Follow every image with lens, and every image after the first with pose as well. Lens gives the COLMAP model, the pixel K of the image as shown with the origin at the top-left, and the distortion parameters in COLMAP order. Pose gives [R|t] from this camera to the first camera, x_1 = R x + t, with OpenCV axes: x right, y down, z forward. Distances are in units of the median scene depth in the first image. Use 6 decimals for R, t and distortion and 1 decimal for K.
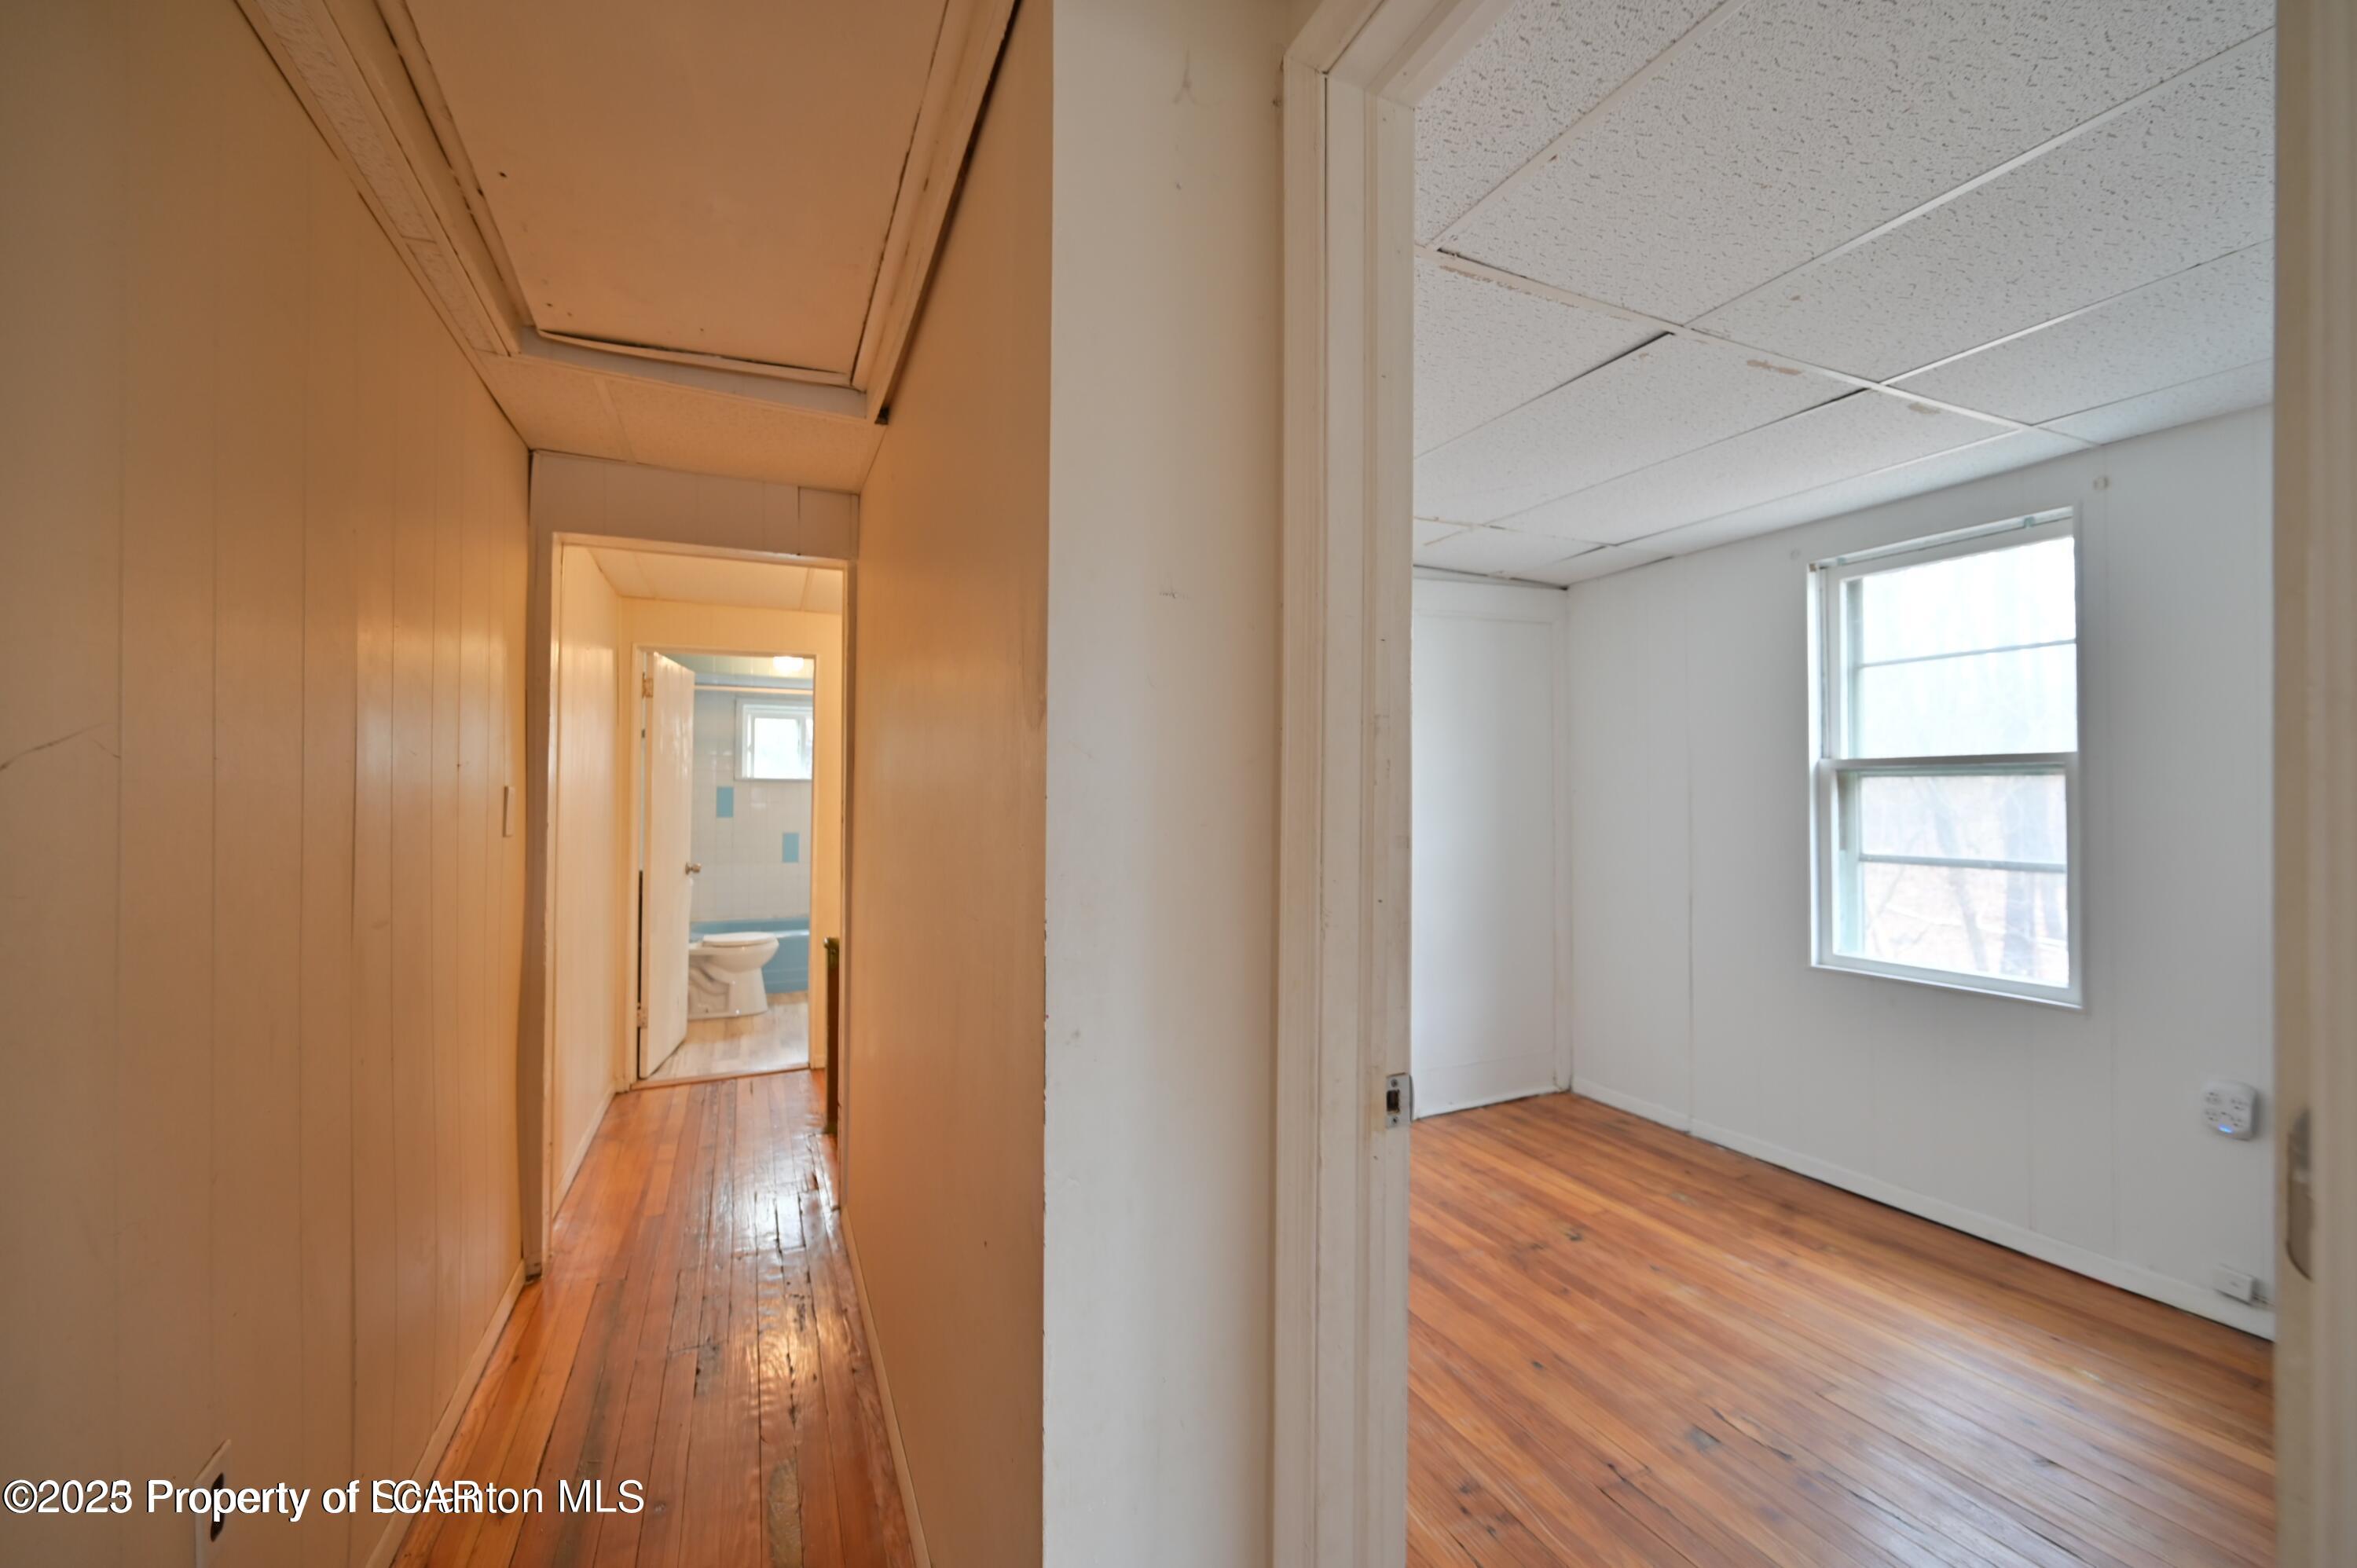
lens RADIAL K [[939.8, 0, 1188.0], [0, 939.8, 788.4], [0, 0, 1]] dist [-0.002035, 0.000706]
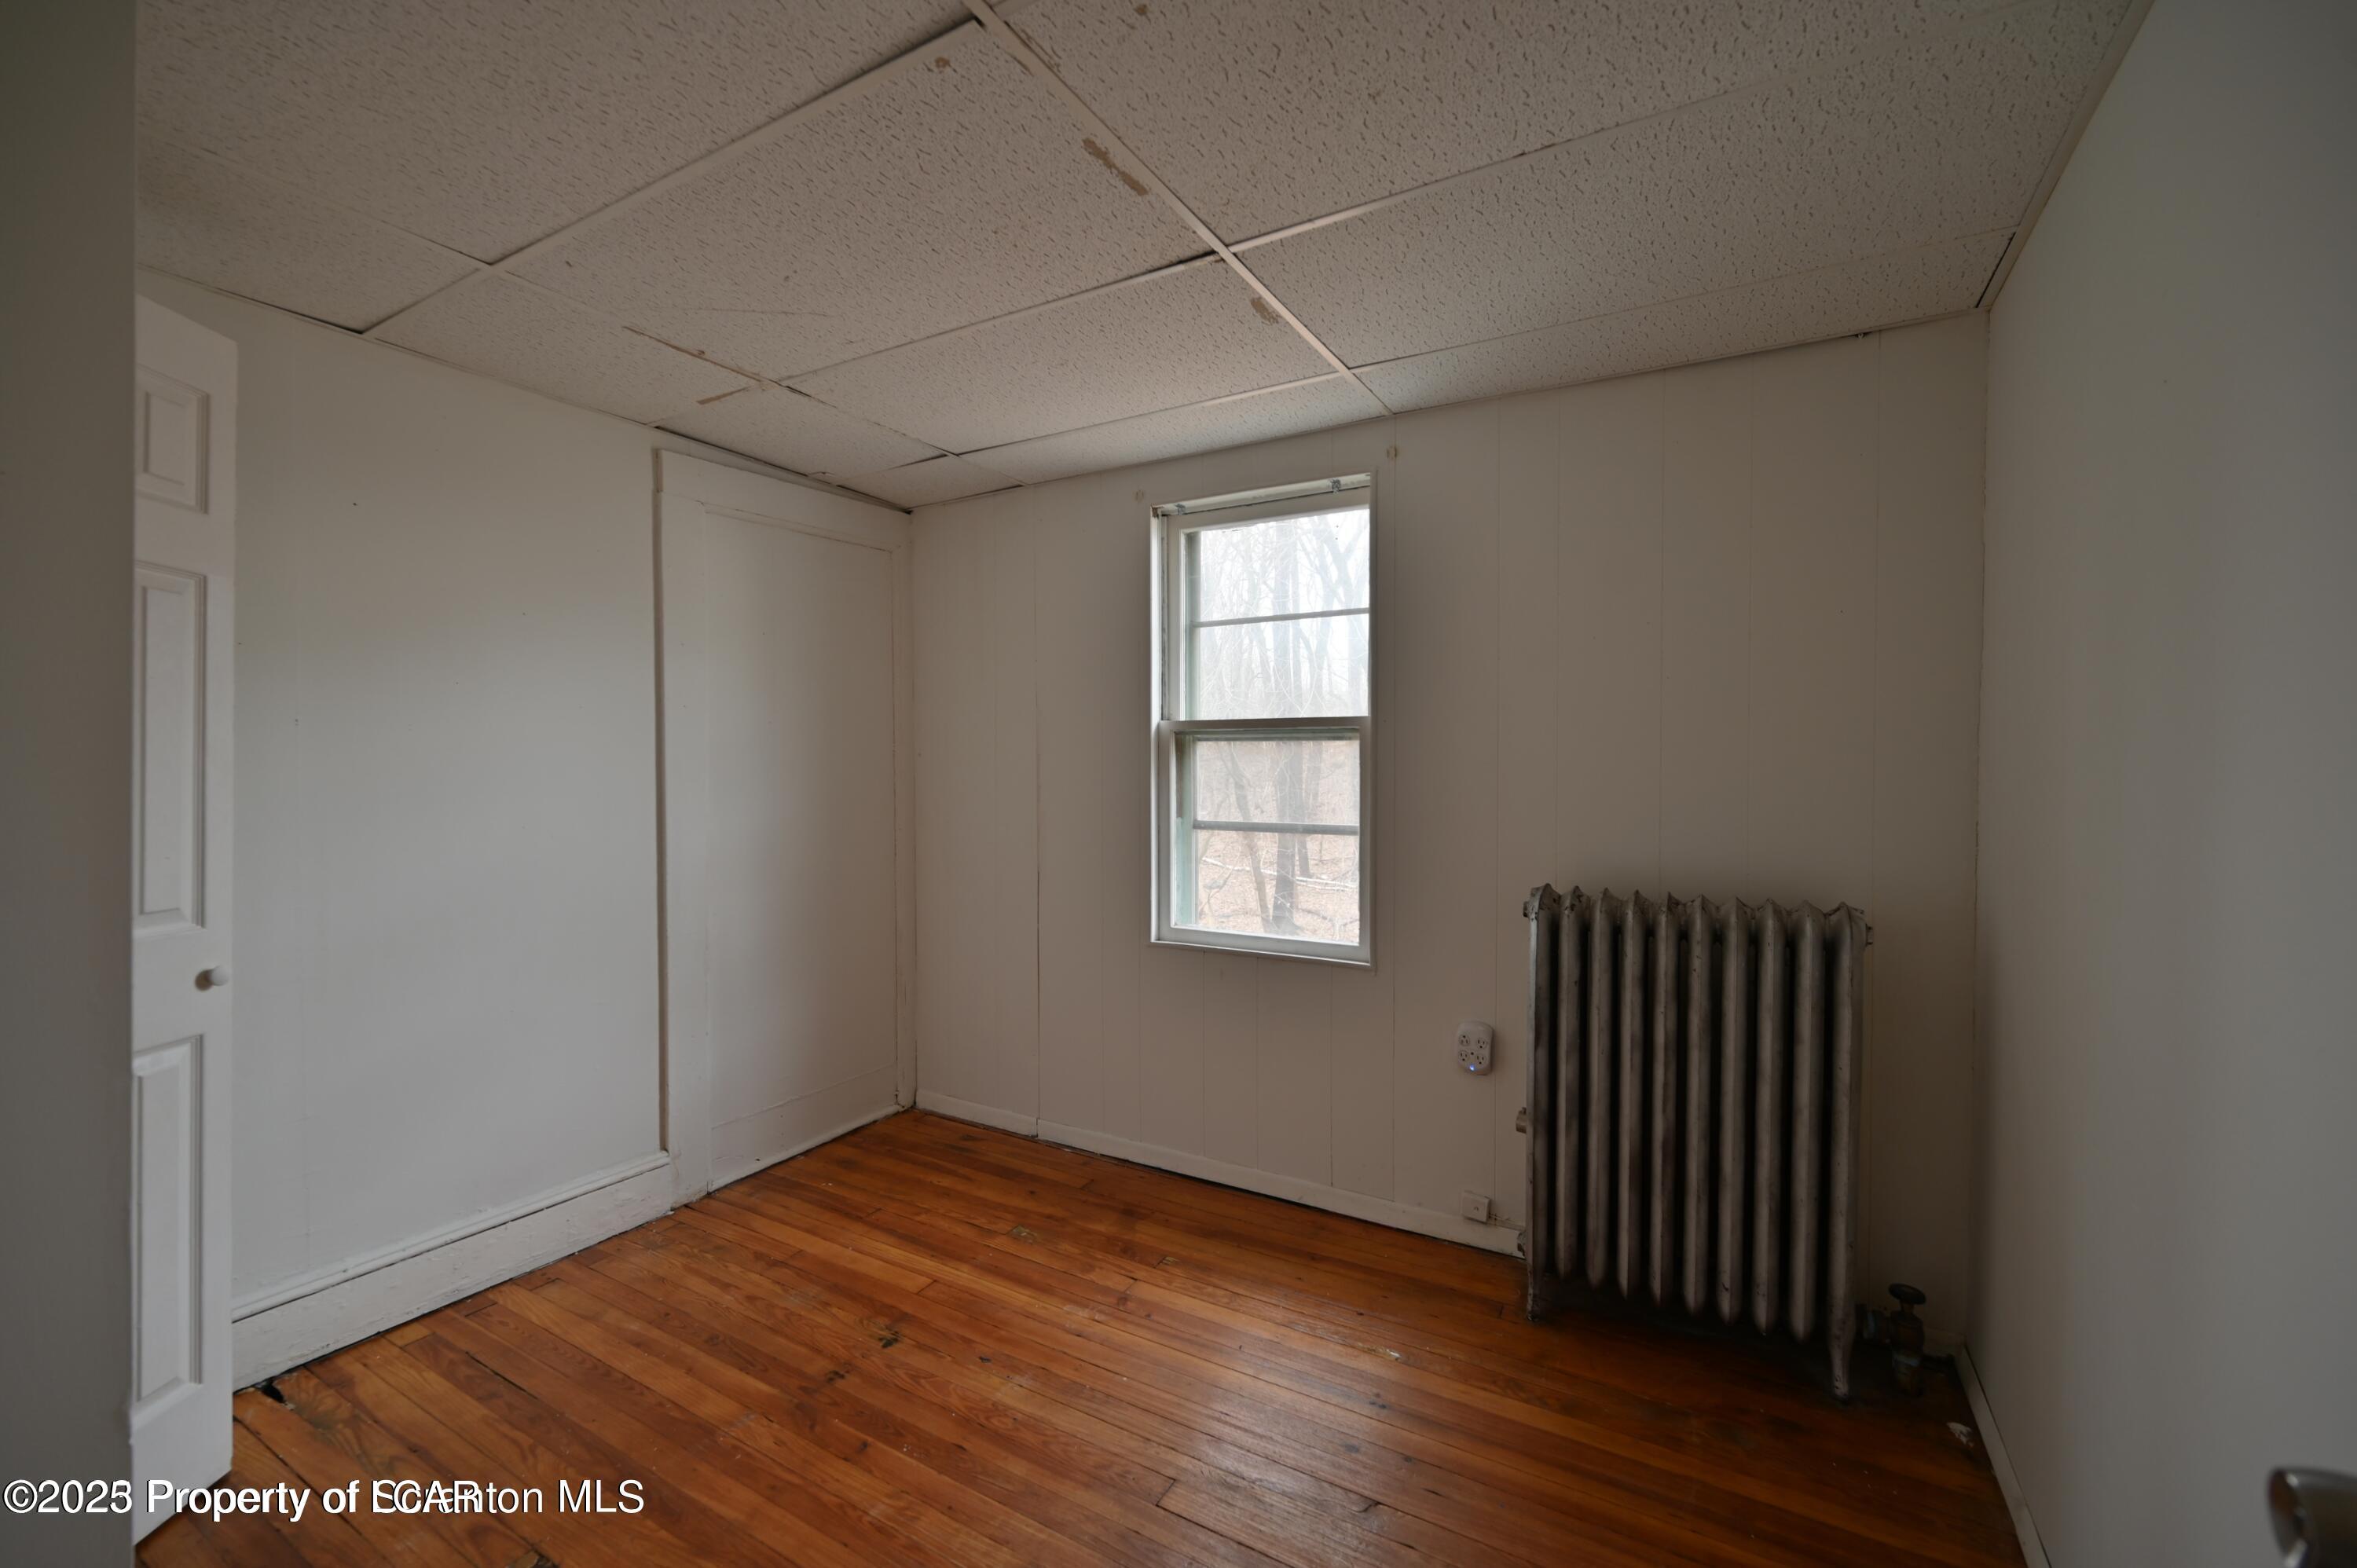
lens RADIAL K [[939.8, 0, 1180.8], [0, 939.8, 777.3], [0, 0, 1]] dist [-0.002035, 0.000706]
pose [[0.815013, -0.004189, 0.579428, 0.169478], [-0.006253, 0.999852, 0.016023, 0.011709], [-0.579409, -0.016682, 0.814866, 0.259873]]
